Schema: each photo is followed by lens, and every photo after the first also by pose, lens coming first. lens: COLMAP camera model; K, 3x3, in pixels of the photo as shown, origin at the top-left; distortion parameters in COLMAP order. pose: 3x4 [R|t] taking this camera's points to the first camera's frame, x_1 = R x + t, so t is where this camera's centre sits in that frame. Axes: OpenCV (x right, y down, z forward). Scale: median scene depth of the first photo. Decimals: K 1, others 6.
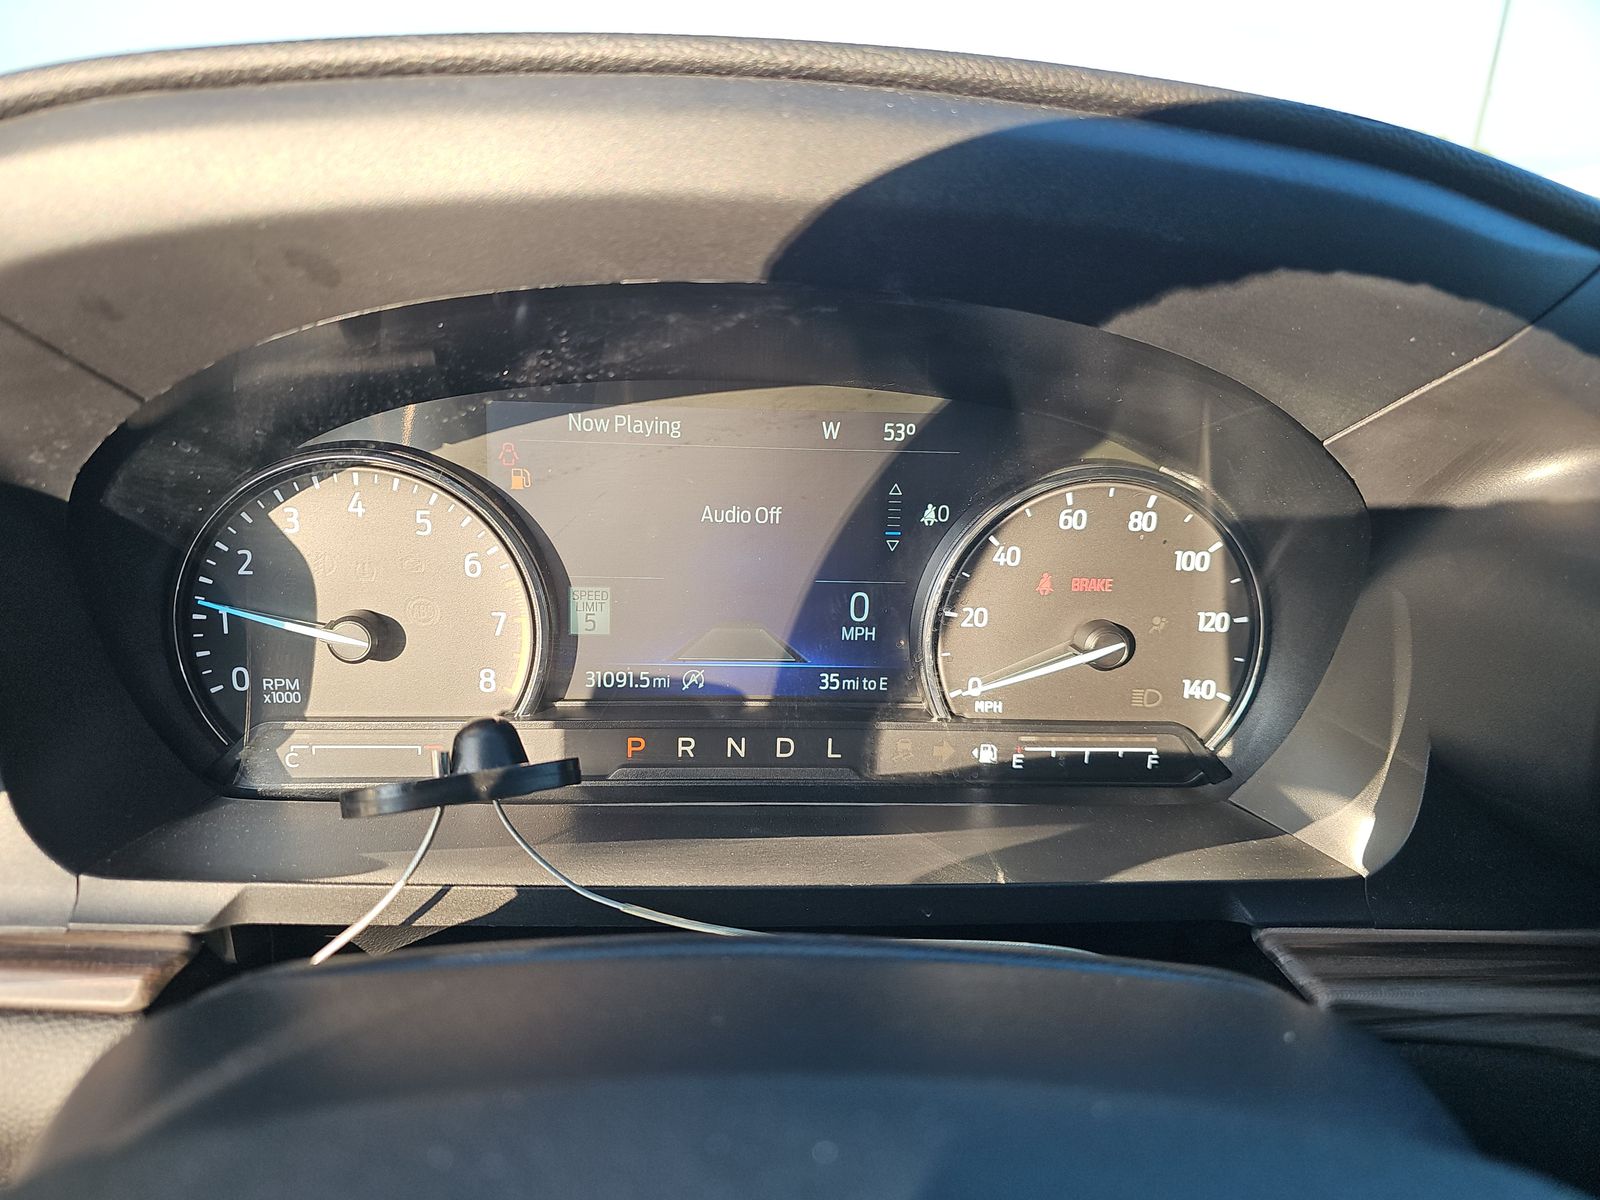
lens RADIAL K [[1059.9, 0, 800.0], [0, 1059.9, 600.0], [0, 0, 1]] dist [-0.003412, -0.002504]
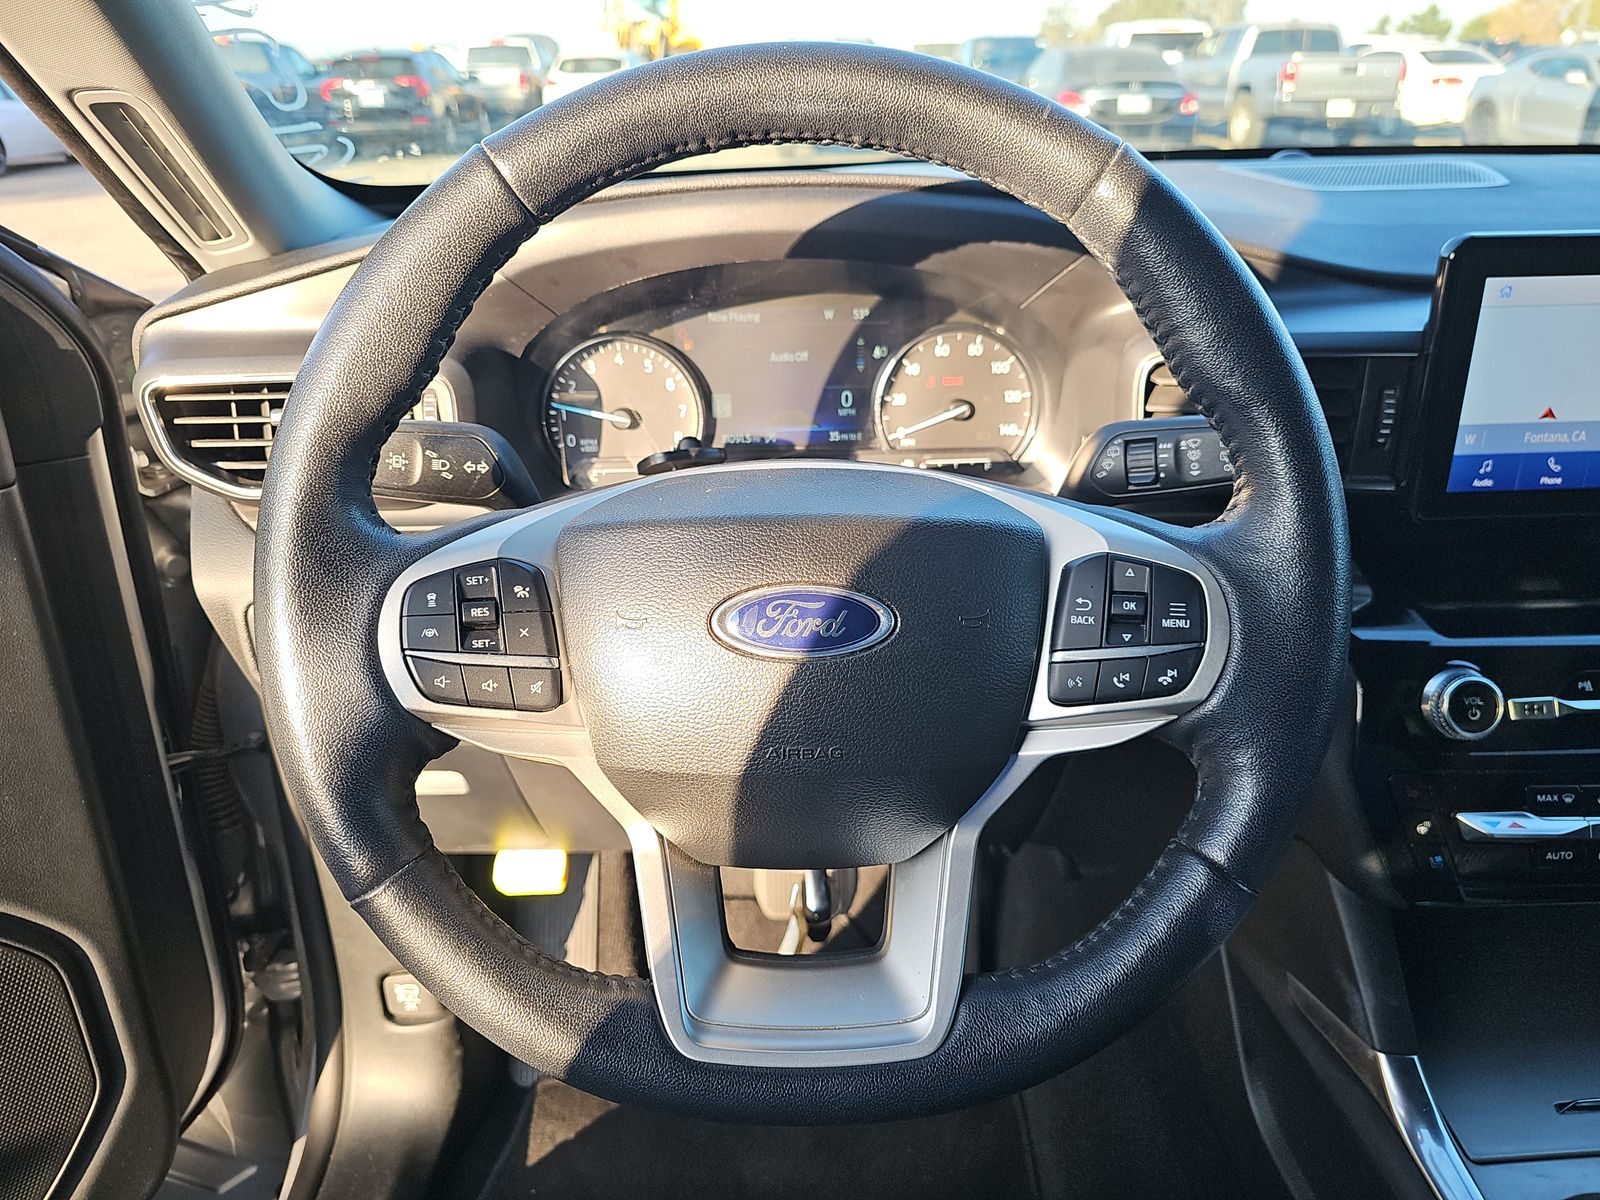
lens RADIAL K [[1059.9, 0, 800.0], [0, 1059.9, 600.0], [0, 0, 1]] dist [-0.003412, -0.002504]
pose [[0.995954, -0.032814, -0.083654, 0.133167], [0.039650, 0.995891, 0.081413, 0.241637], [0.080638, -0.084401, 0.993164, -1.200994]]
